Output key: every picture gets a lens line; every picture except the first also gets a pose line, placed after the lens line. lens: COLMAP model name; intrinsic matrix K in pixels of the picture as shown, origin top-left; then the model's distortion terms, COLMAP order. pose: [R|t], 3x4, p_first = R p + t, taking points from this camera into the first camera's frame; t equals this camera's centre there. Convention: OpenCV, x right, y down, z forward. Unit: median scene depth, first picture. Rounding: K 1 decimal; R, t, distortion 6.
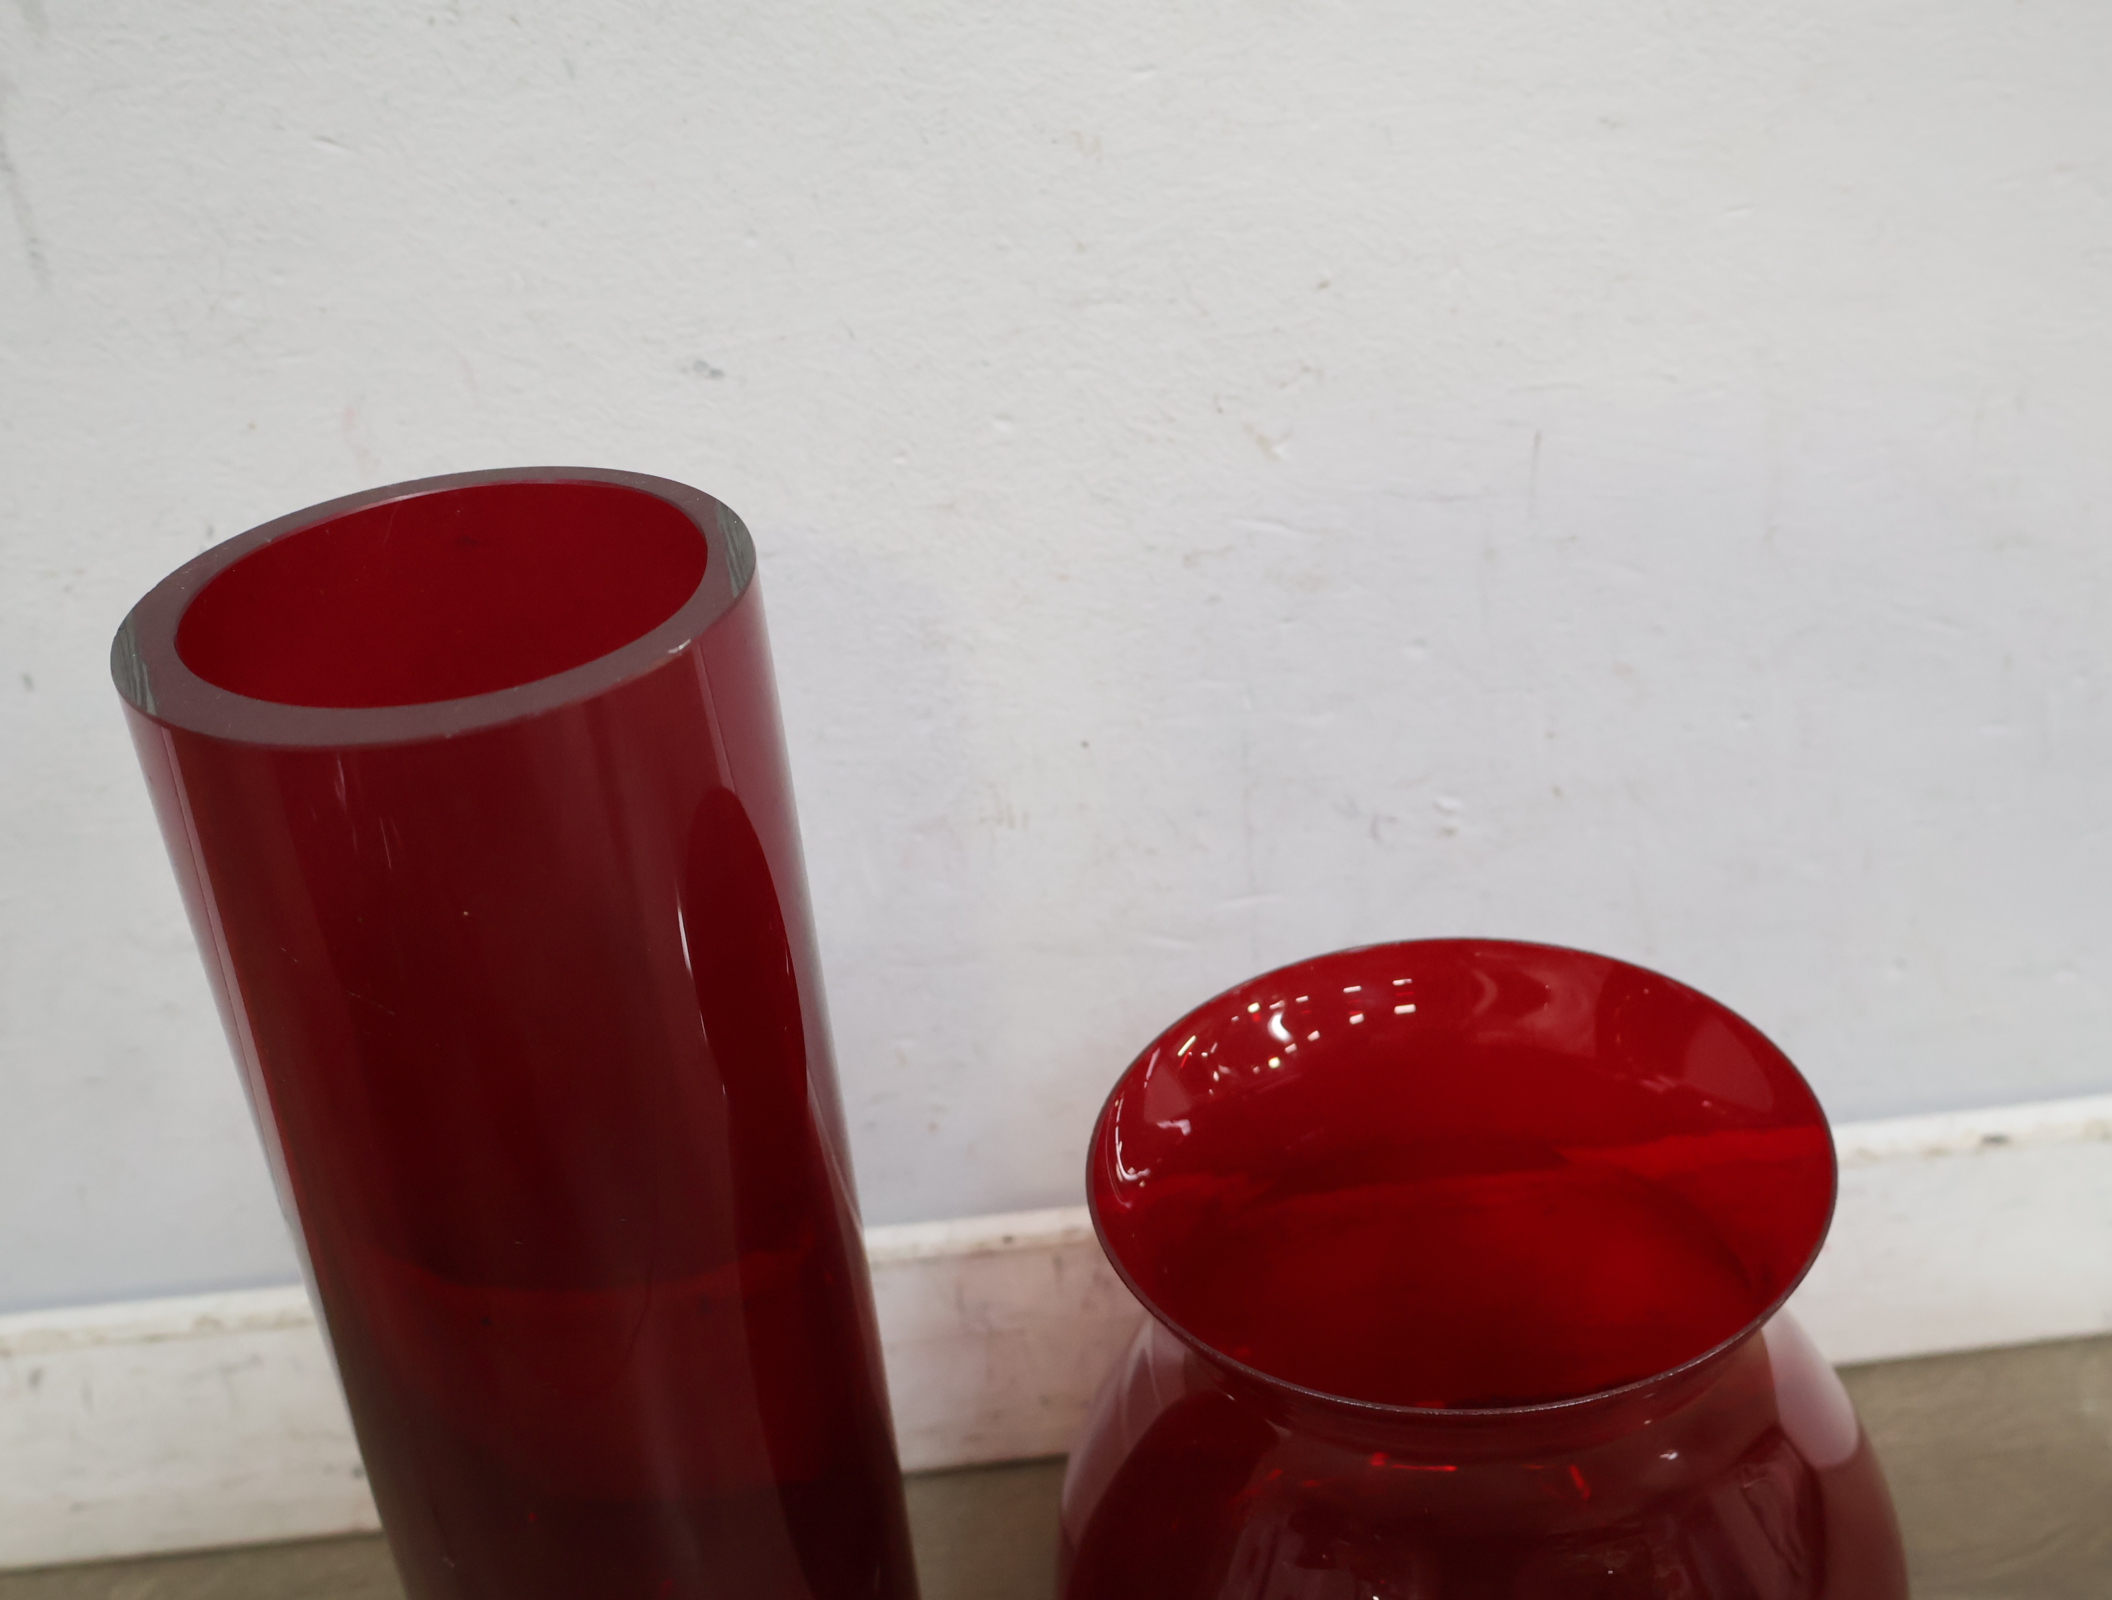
lens RADIAL K [[2390.0, 0, 1057.7], [0, 2390.0, 801.7], [0, 0, 1]] dist [0.008123, 0.000000]
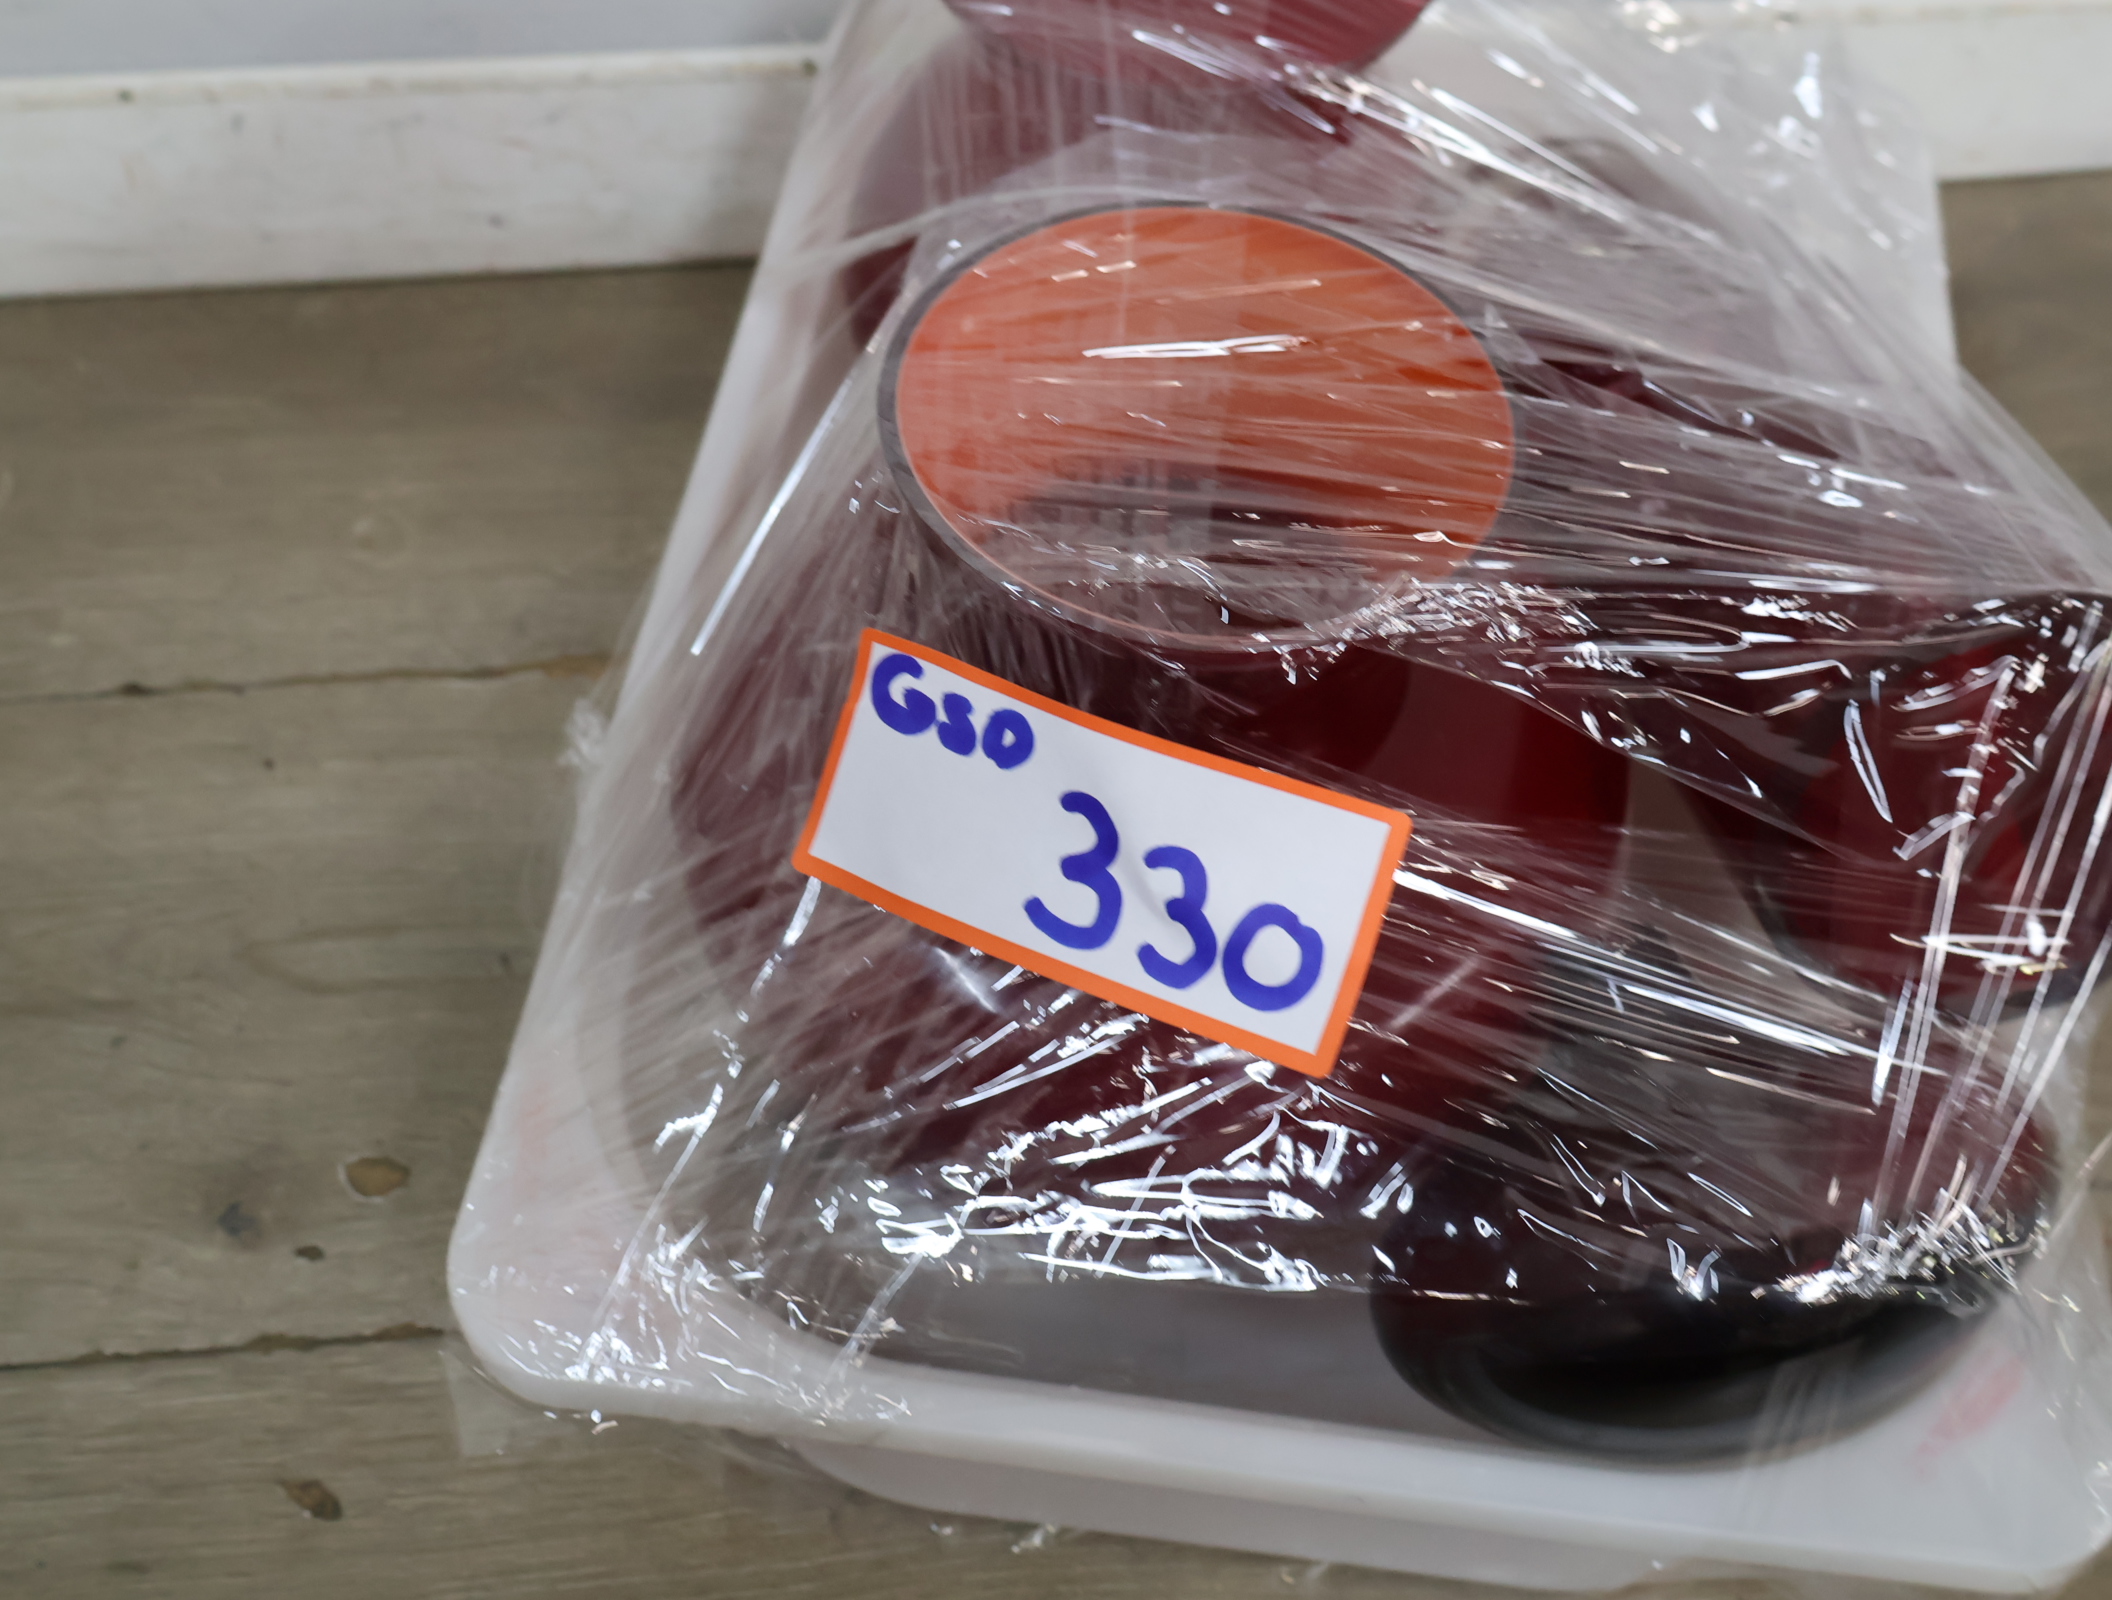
lens RADIAL K [[2390.0, 0, 1055.0], [0, 2390.0, 798.1], [0, 0, 1]] dist [0.008123, 0.000000]
pose [[0.992739, 0.026156, 0.117407, -0.156281], [-0.067737, 0.928154, 0.365980, 0.091084], [-0.099399, -0.371276, 0.923187, -0.347519]]
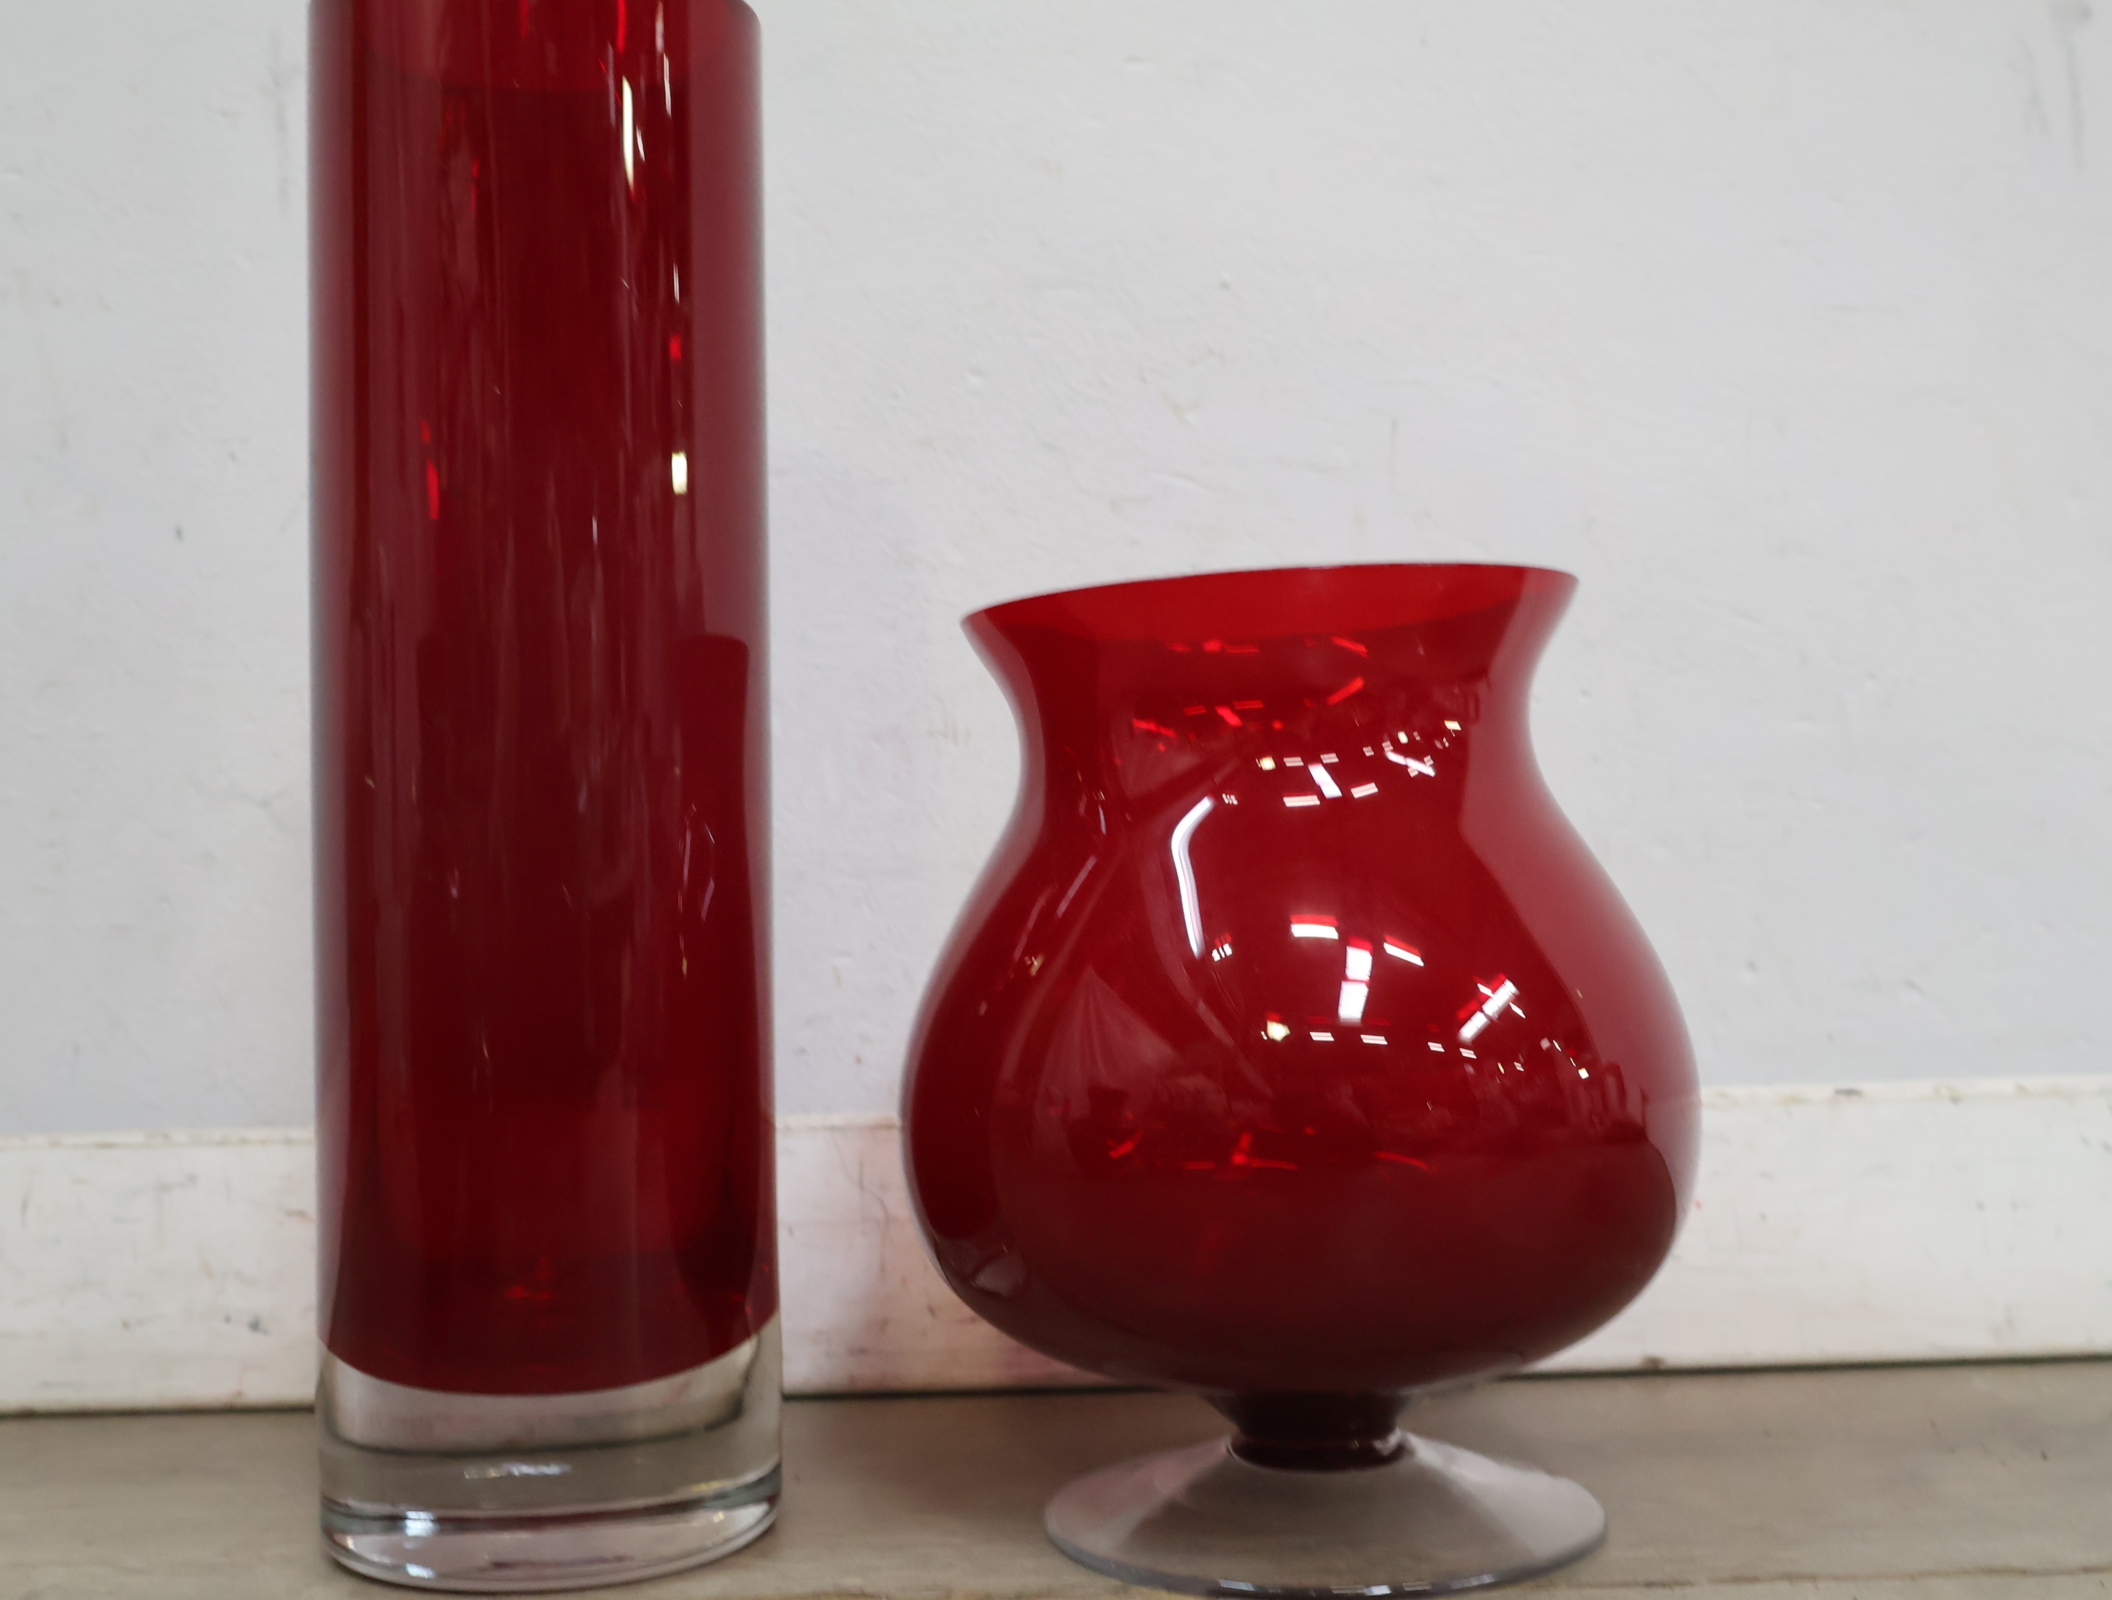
lens RADIAL K [[2390.0, 0, 1045.7], [0, 2390.0, 792.1], [0, 0, 1]] dist [0.008123, 0.000000]
pose [[0.996073, 0.061014, -0.064152, 0.105949], [-0.085905, 0.841329, -0.533653, 0.679437], [0.021413, 0.537069, 0.843267, 0.030586]]
